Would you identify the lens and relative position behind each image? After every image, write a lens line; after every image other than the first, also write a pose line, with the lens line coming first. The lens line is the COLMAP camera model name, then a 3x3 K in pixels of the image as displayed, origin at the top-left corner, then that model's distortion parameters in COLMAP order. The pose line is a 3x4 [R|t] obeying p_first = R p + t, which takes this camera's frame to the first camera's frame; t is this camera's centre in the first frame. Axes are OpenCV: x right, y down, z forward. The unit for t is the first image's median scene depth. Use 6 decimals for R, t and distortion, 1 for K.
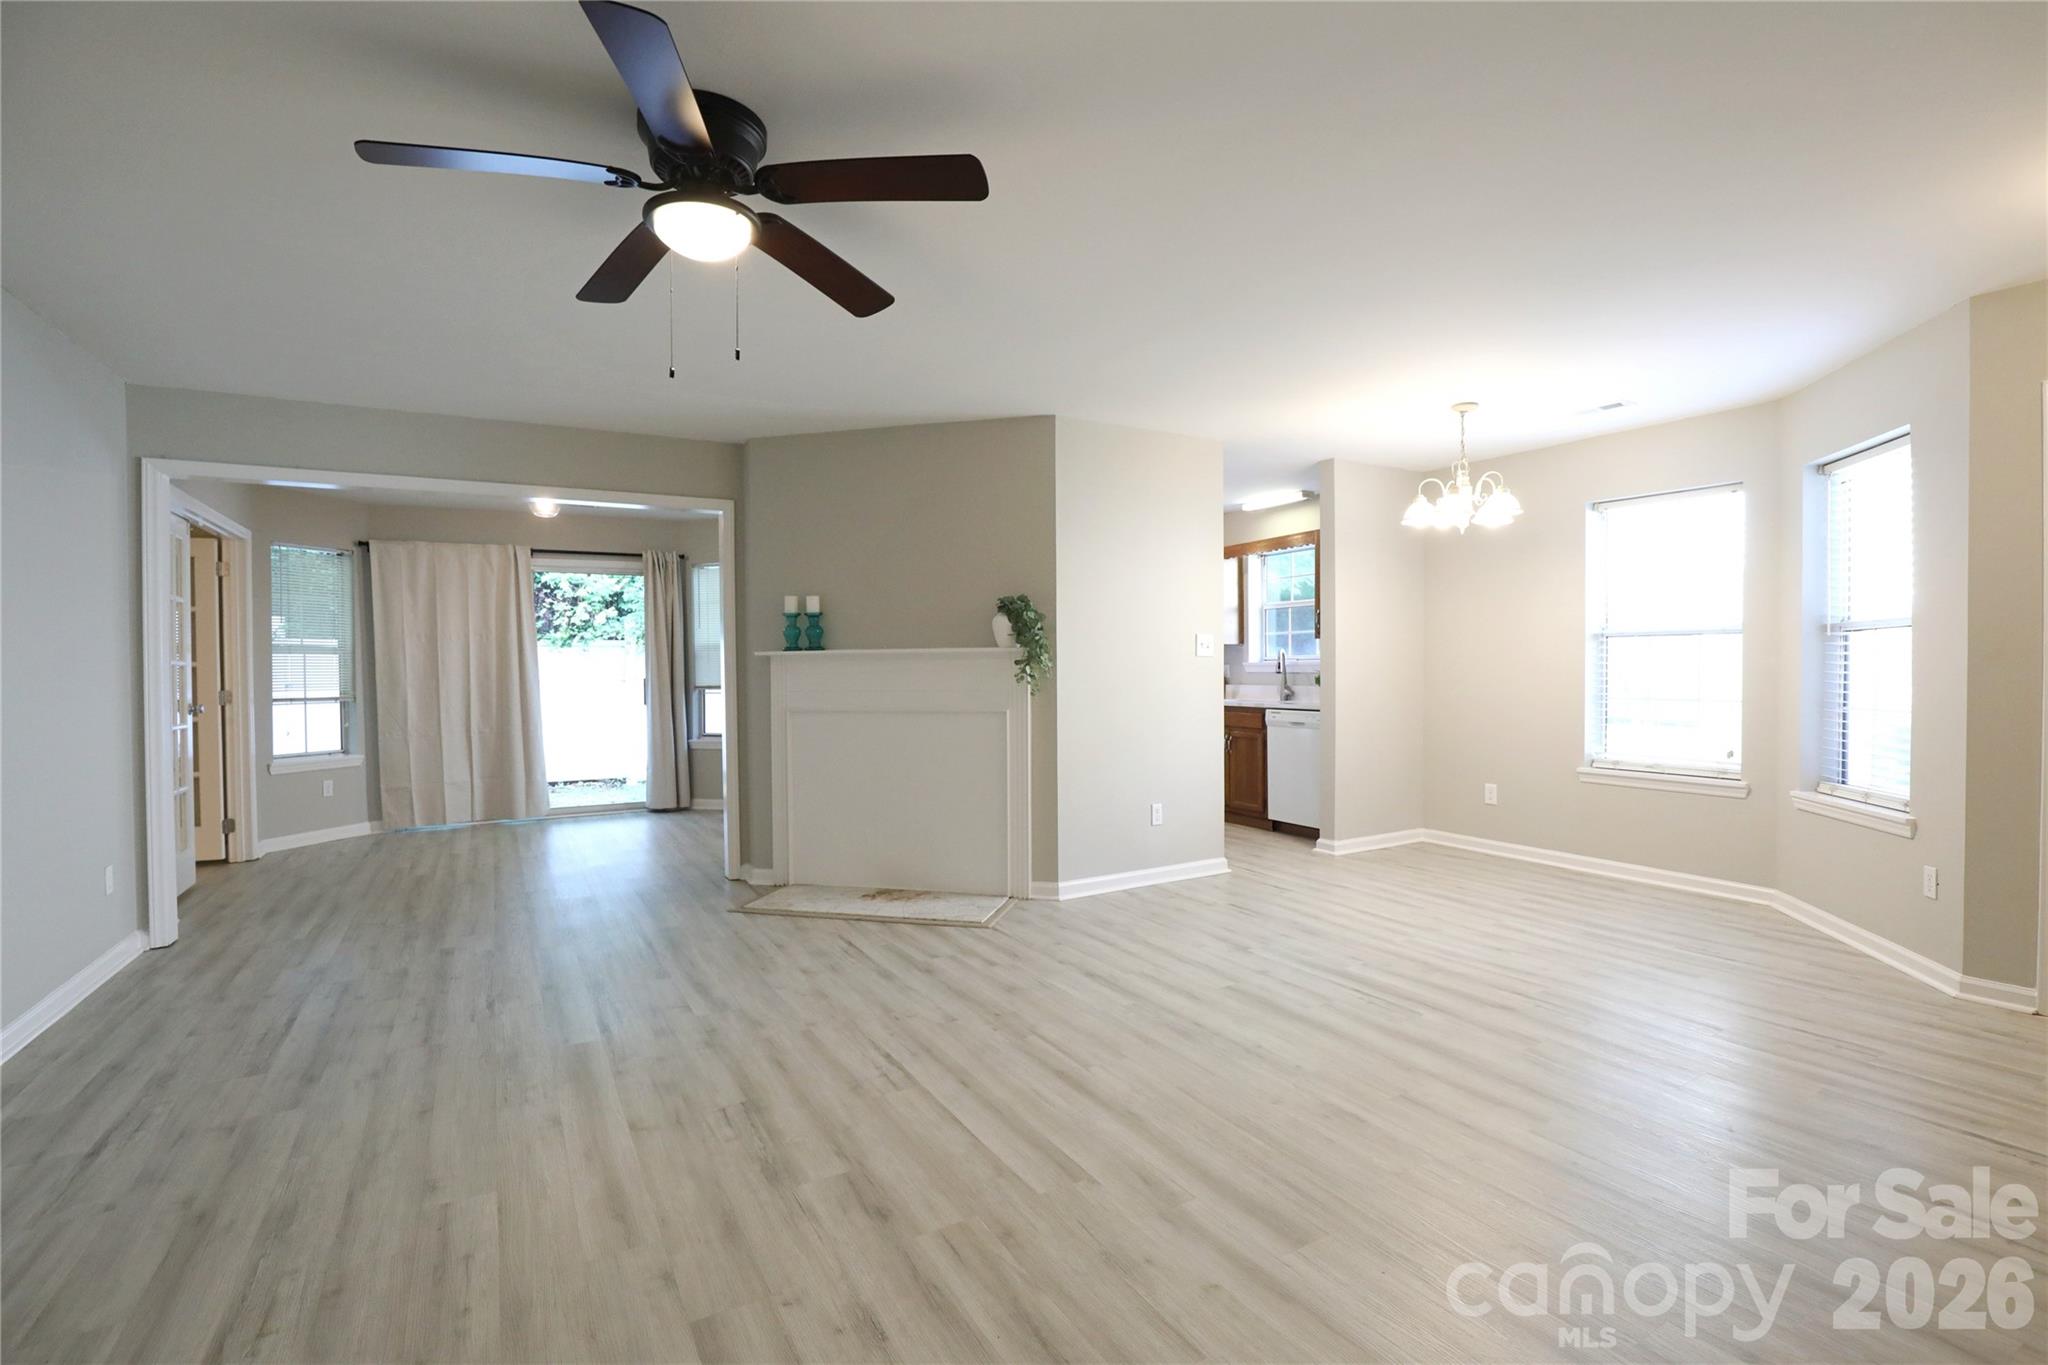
lens RADIAL K [[938.2, 0, 1044.8], [0, 938.2, 684.4], [0, 0, 1]] dist [-0.035806, 0.007387]
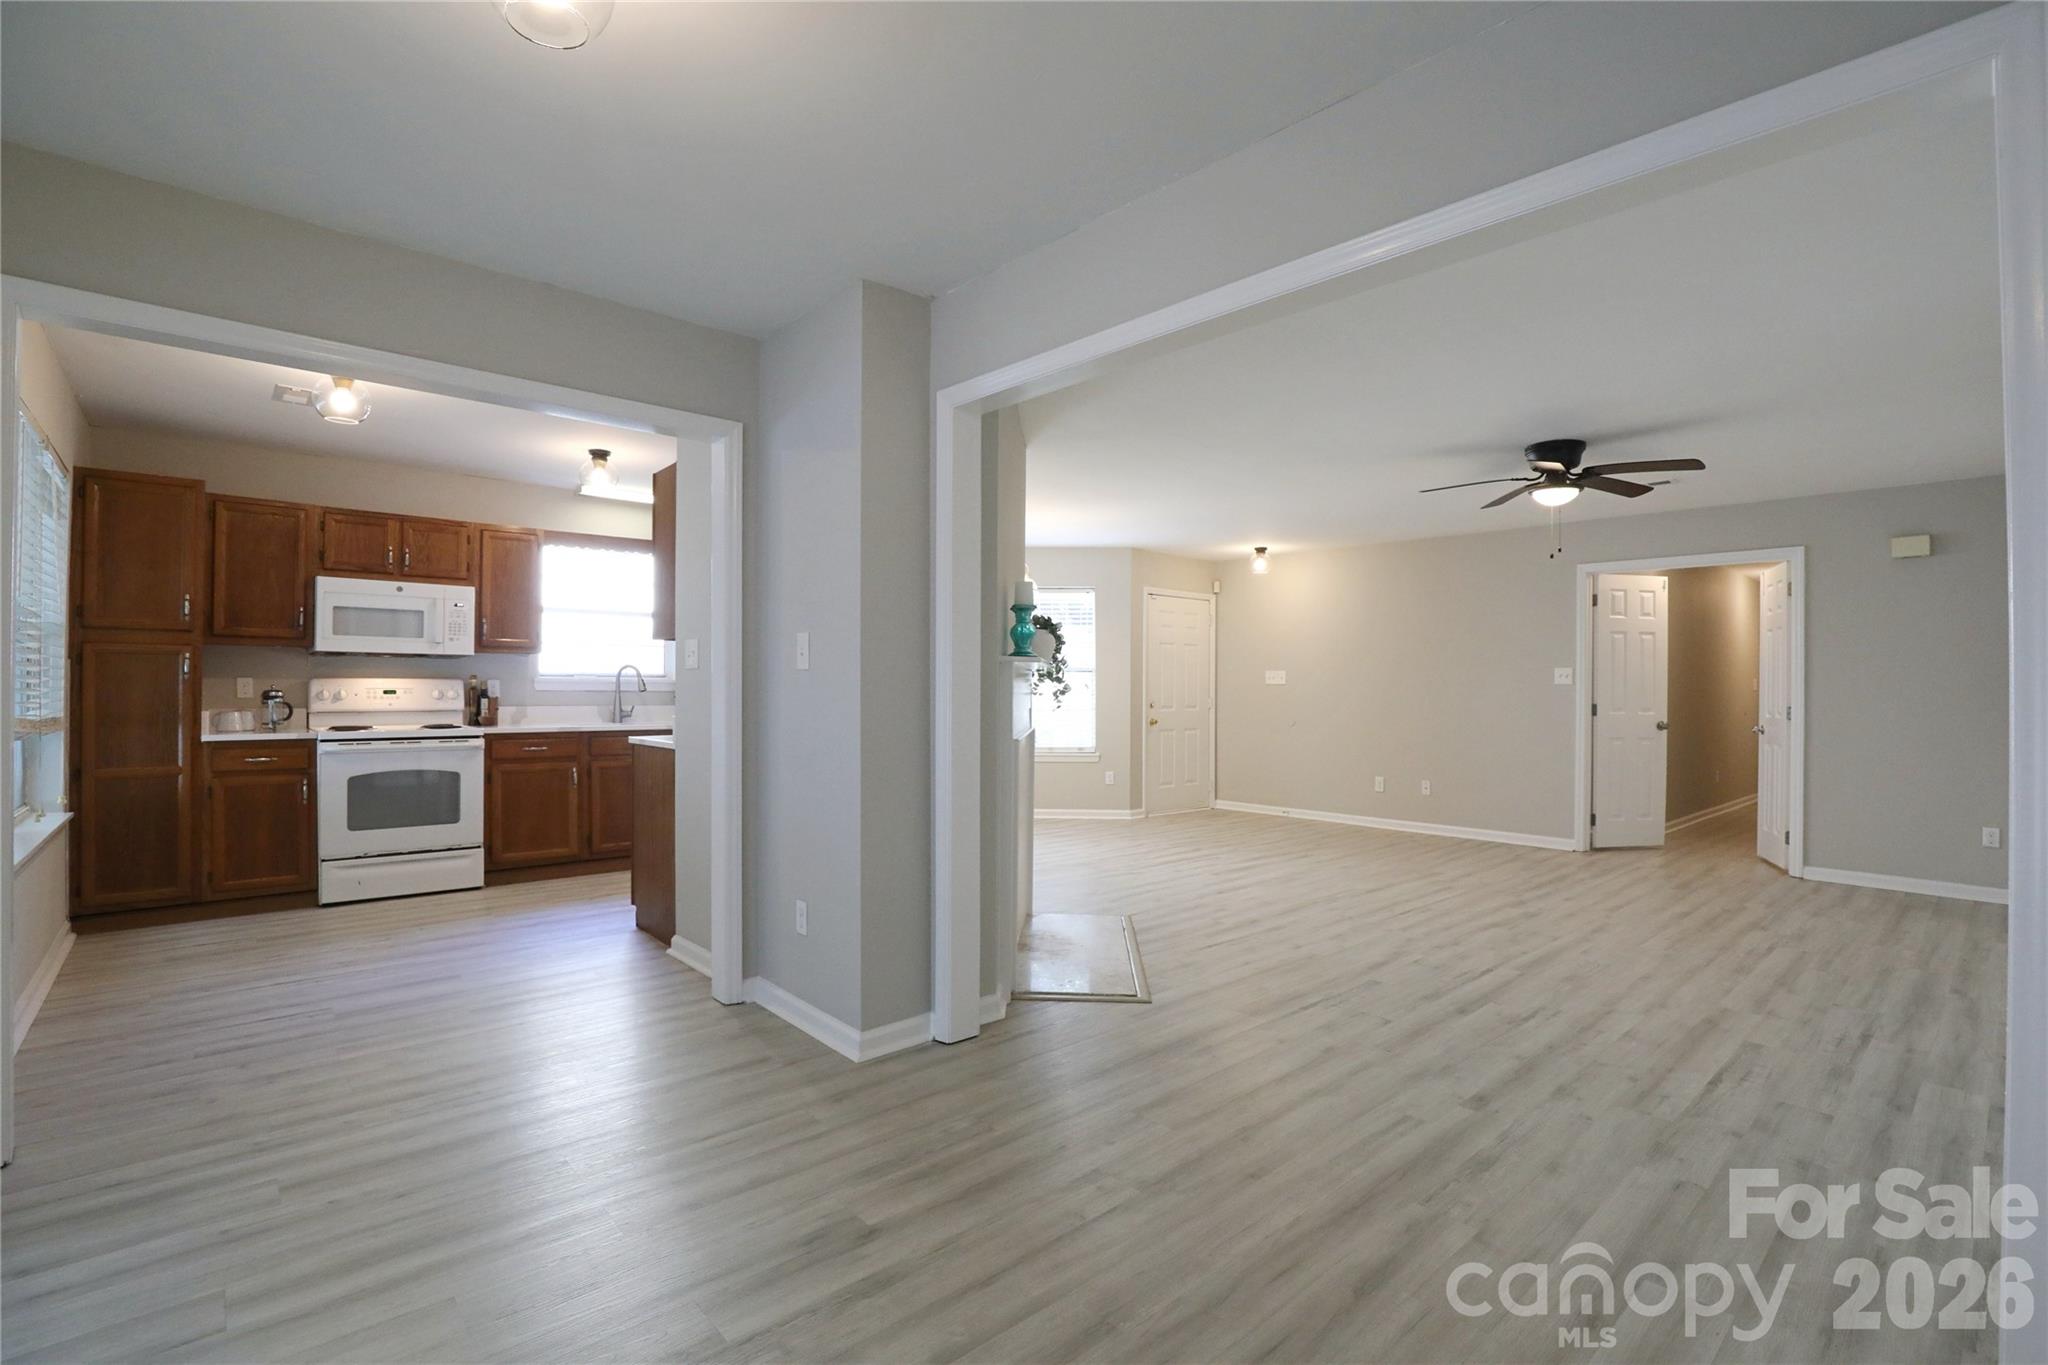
lens RADIAL K [[938.2, 0, 1041.6], [0, 938.2, 693.3], [0, 0, 1]] dist [-0.035806, 0.007387]
pose [[-0.203056, 0.001320, 0.979166, -1.055025], [0.009965, 0.999950, 0.000719, -0.009219], [-0.979116, 0.009903, -0.203059, 1.226369]]
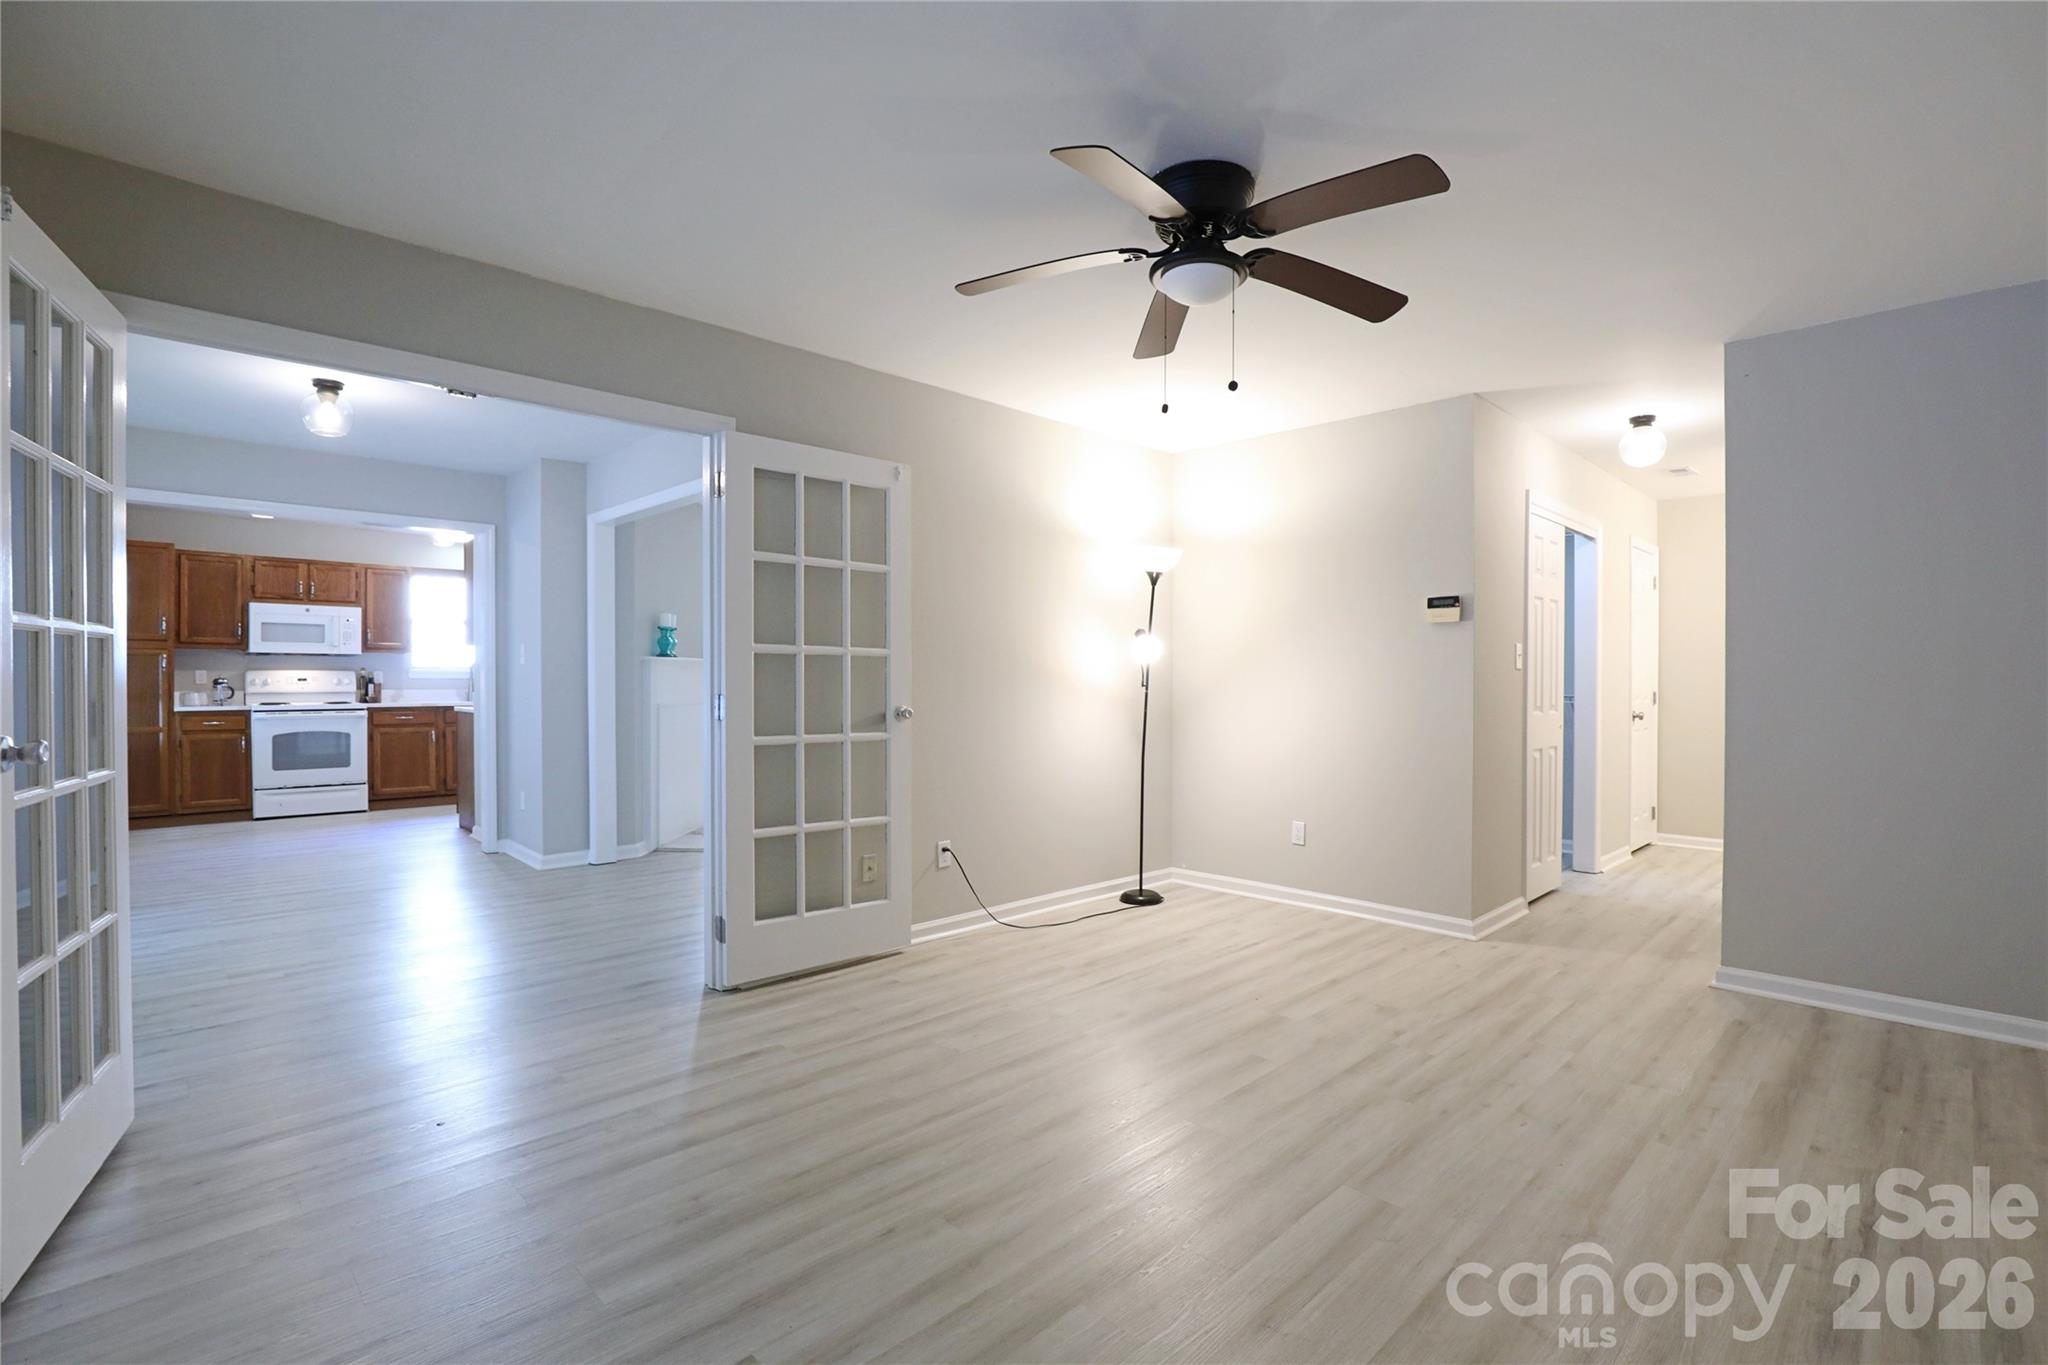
lens RADIAL K [[938.2, 0, 1042.4], [0, 938.2, 694.8], [0, 0, 1]] dist [-0.035806, 0.007387]
pose [[-0.243299, -0.010106, 0.969899, -1.701362], [0.012436, 0.999831, 0.013537, 0.003558], [-0.969872, 0.015355, -0.243132, 0.895942]]
